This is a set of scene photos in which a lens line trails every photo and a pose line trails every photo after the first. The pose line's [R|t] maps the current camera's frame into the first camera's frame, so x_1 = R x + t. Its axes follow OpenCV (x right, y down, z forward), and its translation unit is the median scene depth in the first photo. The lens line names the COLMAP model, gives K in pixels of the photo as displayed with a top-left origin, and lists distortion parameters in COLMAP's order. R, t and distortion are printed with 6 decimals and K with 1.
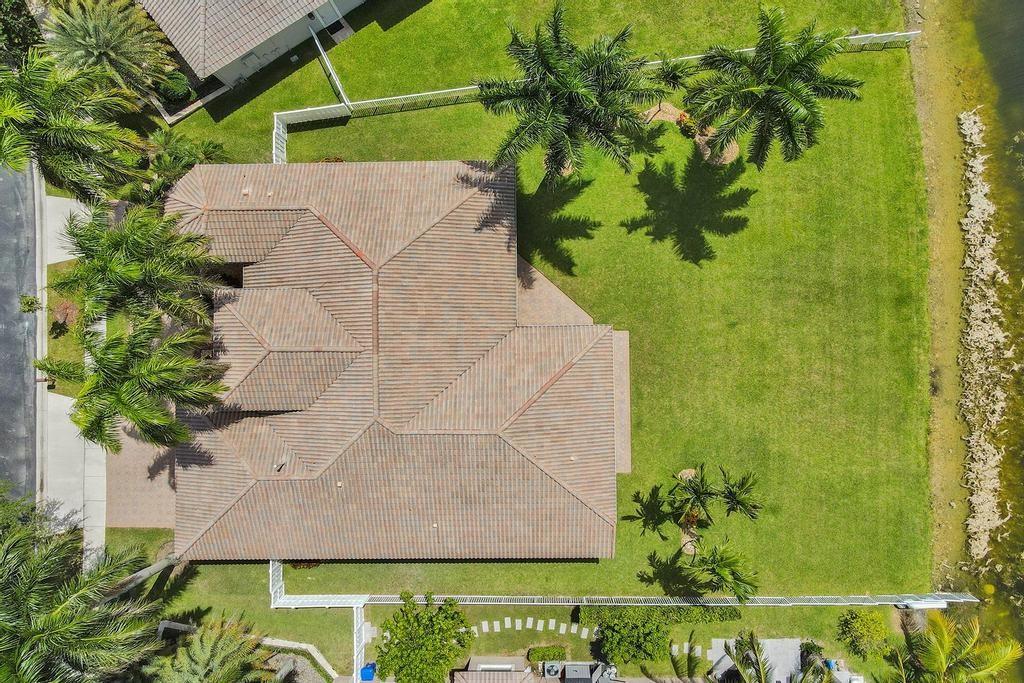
lens RADIAL K [[692.0, 0, 512.0], [0, 692.0, 341.5], [0, 0, 1]] dist [0.077732, 0.001271]
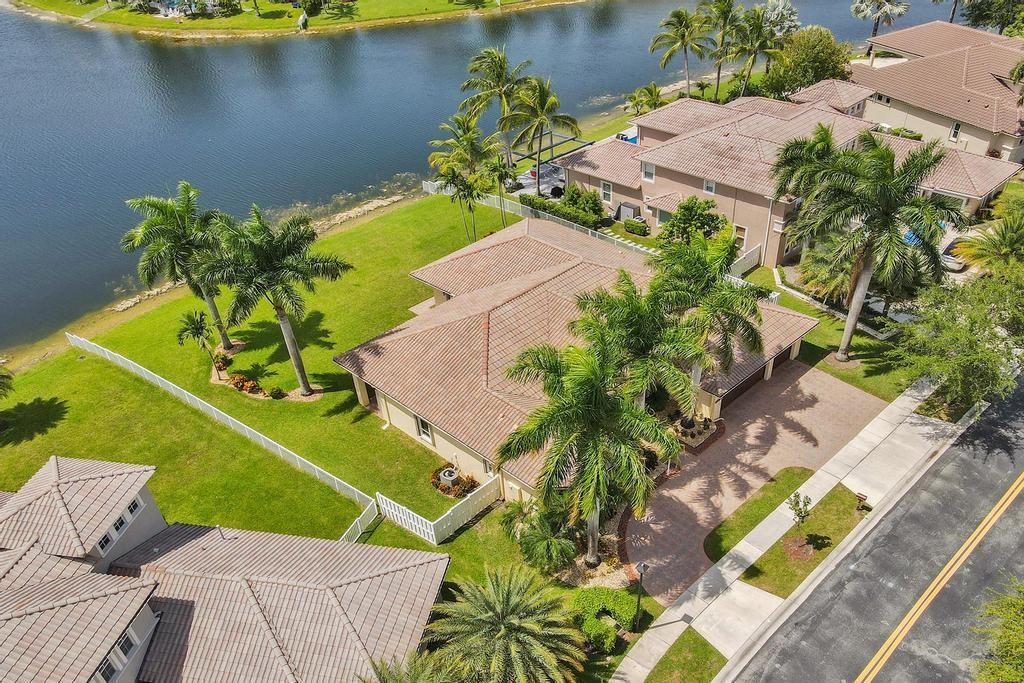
lens RADIAL K [[692.0, 0, 512.0], [0, 692.0, 341.5], [0, 0, 1]] dist [0.077732, 0.001271]
pose [[-0.660930, -0.464194, 0.589657, -0.766167], [0.749934, -0.437602, 0.496088, -0.558746], [0.027754, 0.770083, 0.637339, 0.325491]]
